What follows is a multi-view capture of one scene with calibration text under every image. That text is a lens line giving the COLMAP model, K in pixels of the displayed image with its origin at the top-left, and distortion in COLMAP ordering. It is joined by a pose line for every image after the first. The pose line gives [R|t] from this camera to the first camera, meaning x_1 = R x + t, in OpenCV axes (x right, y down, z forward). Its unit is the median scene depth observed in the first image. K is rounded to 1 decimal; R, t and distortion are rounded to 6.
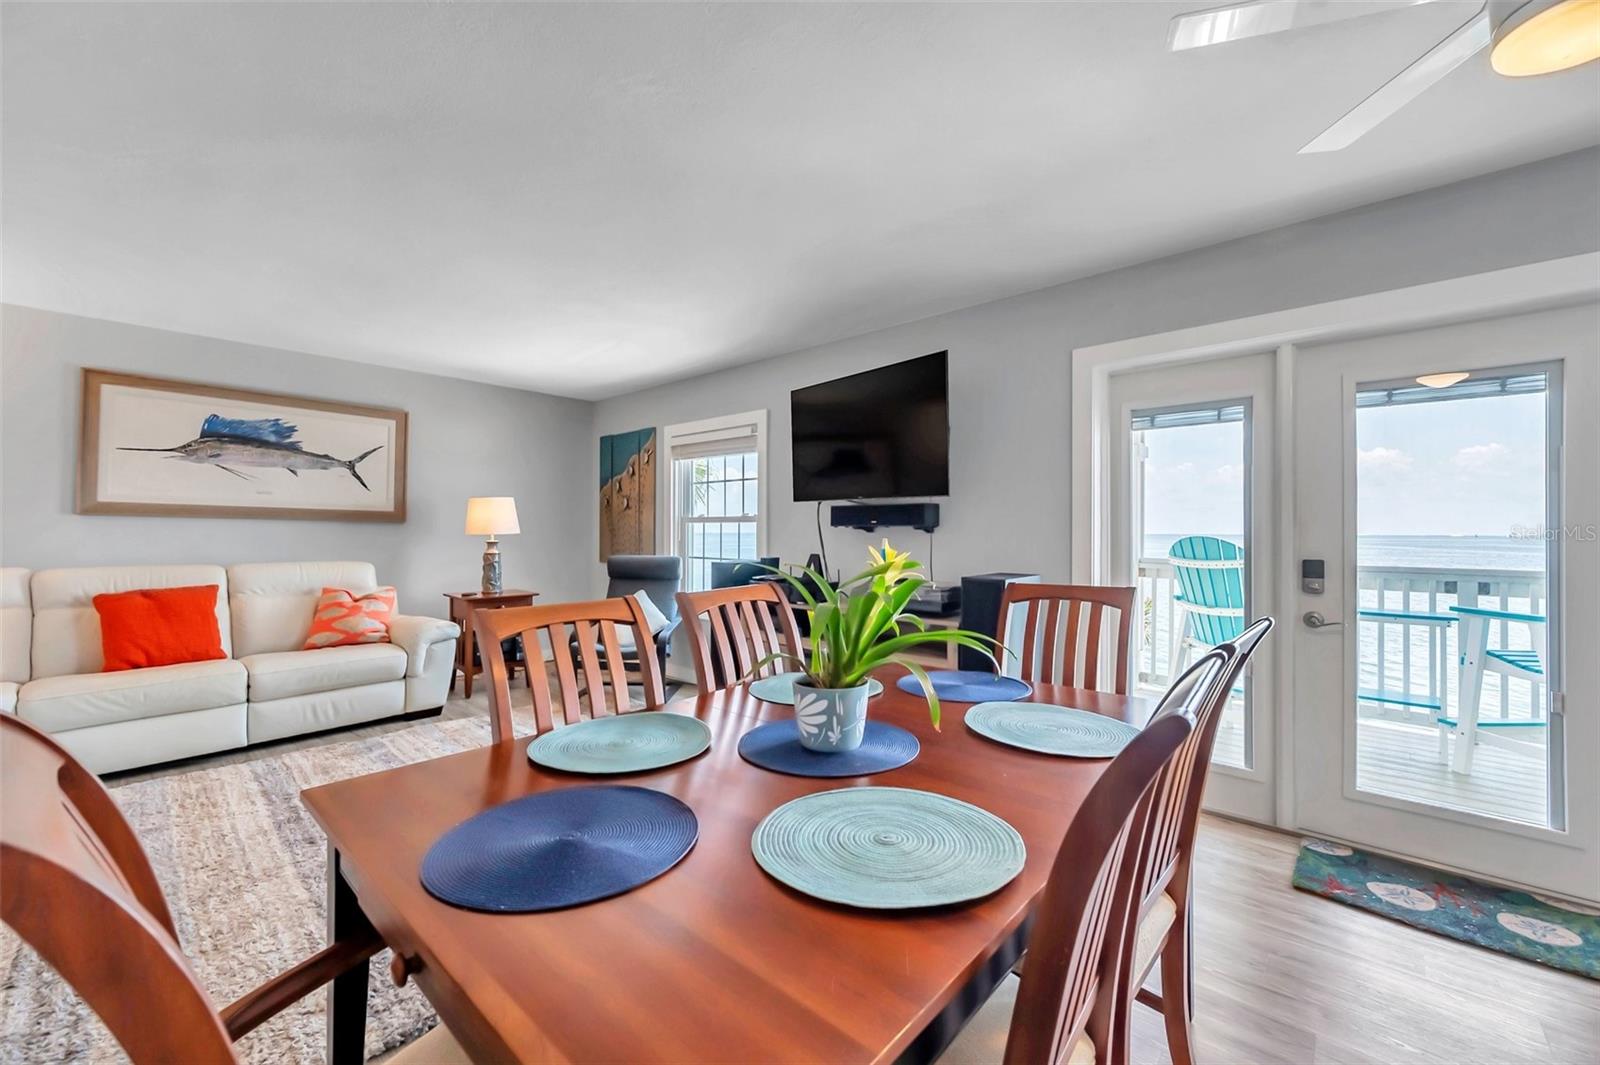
lens RADIAL K [[639.3, 0, 800.0], [0, 639.3, 532.5], [0, 0, 1]] dist [-0.000440, -0.000007]
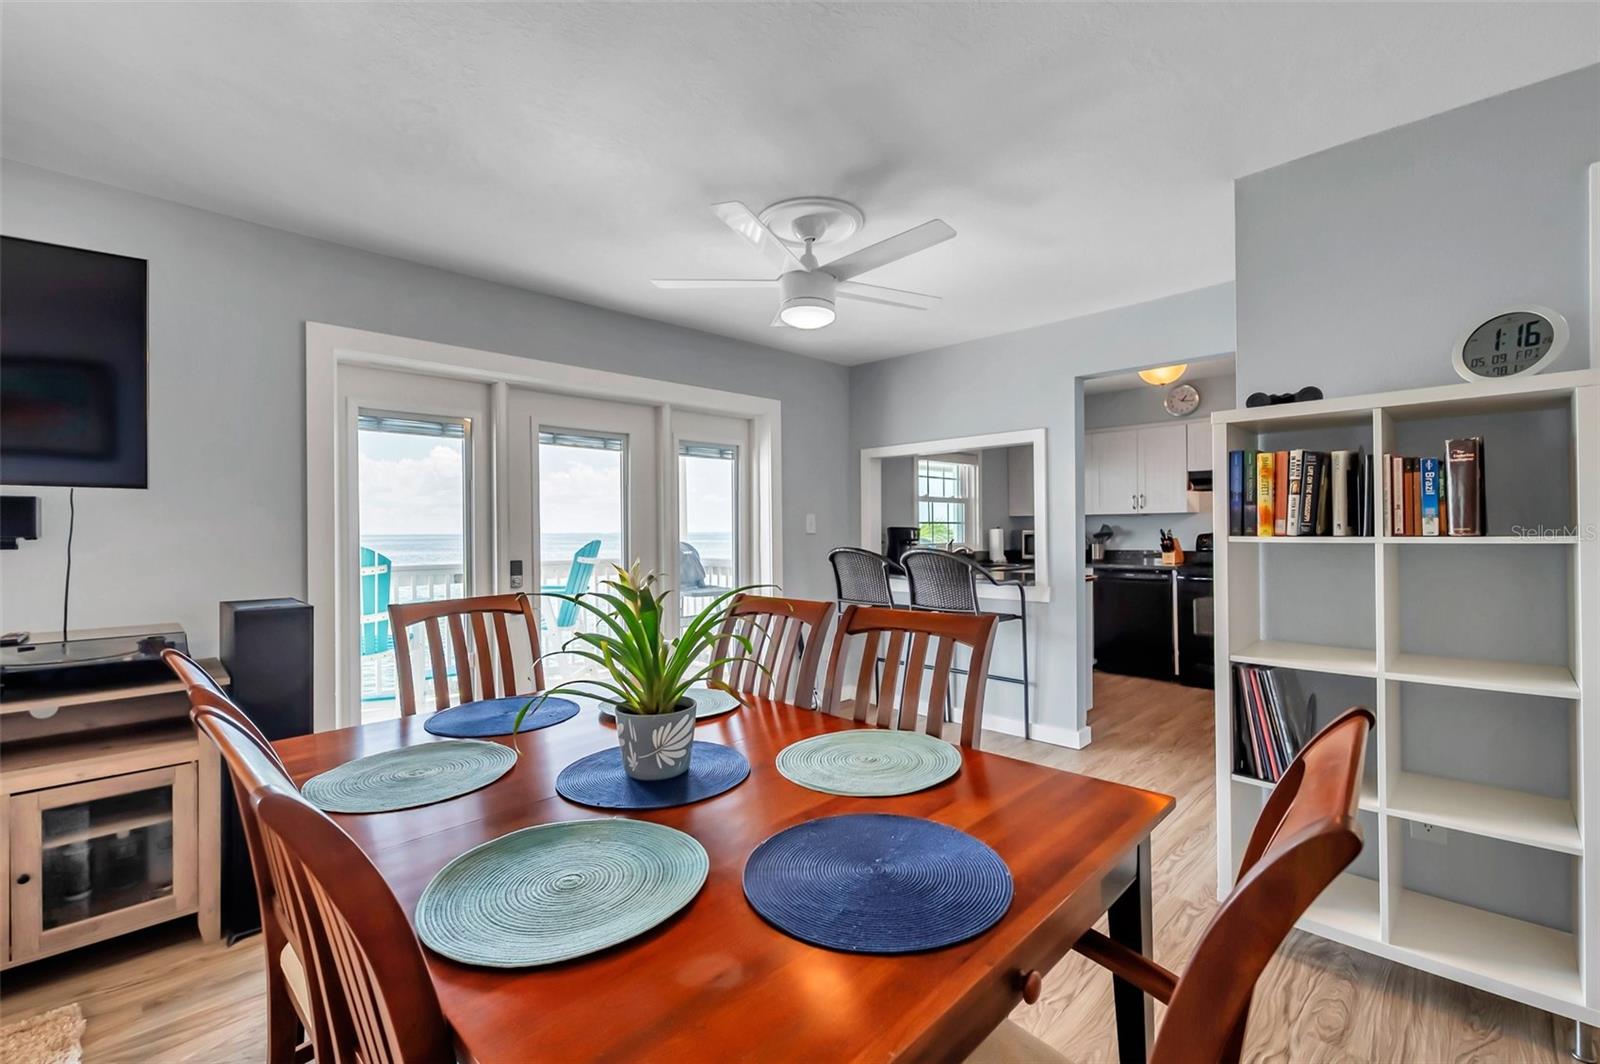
lens RADIAL K [[698.9, 0, 800.0], [0, 698.9, 532.0], [0, 0, 1]] dist [-0.001370, -0.000145]
pose [[0.044192, -0.004455, 0.999013, -0.525033], [0.011135, 0.999930, 0.003967, -0.013180], [-0.998961, 0.010949, 0.044238, 0.395696]]
